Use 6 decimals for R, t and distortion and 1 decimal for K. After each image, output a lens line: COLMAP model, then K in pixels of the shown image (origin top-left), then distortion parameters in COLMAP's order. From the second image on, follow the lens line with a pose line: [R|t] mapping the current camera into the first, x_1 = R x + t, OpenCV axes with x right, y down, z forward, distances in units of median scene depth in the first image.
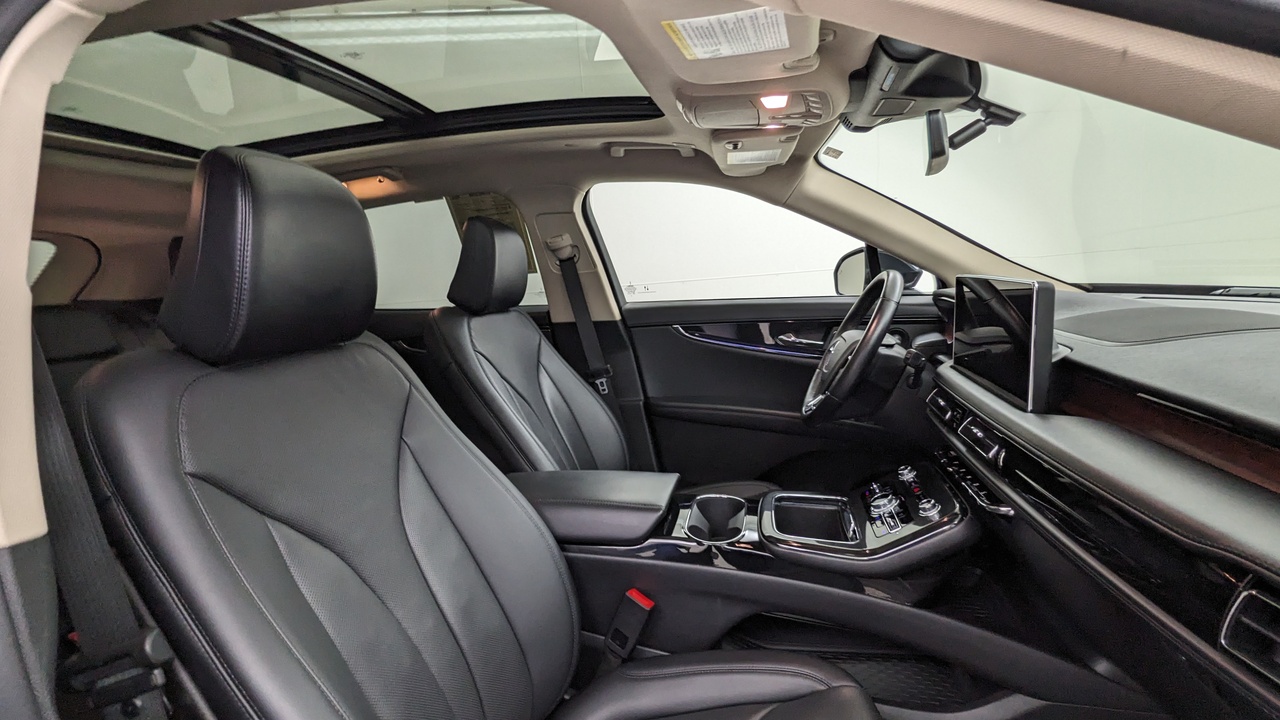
lens RADIAL K [[619.9, 0, 635.9], [0, 619.9, 359.6], [0, 0, 1]] dist [0.000612, -0.000103]
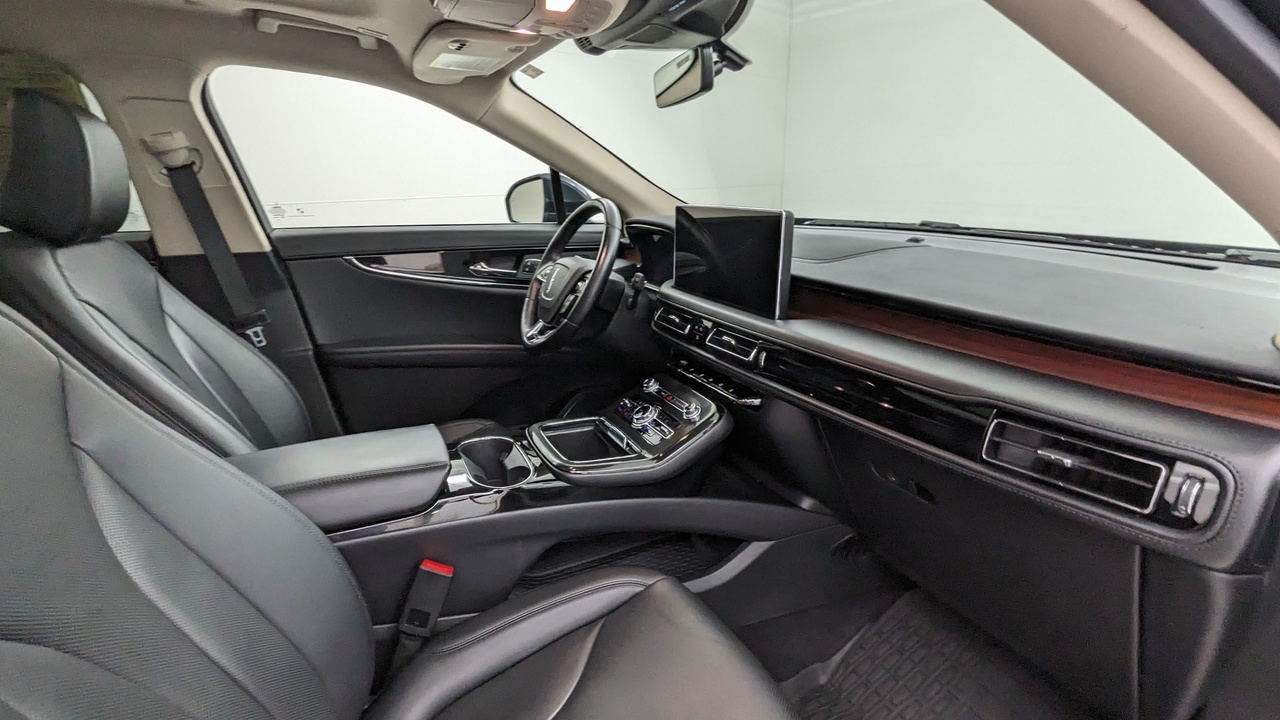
lens RADIAL K [[619.9, 0, 644.5], [0, 619.9, 361.6], [0, 0, 1]] dist [0.000612, -0.000103]
pose [[0.795089, -0.120577, 0.594386, -0.171705], [0.052962, 0.990098, 0.130006, -0.002810], [-0.604176, -0.071887, 0.793602, 0.097422]]
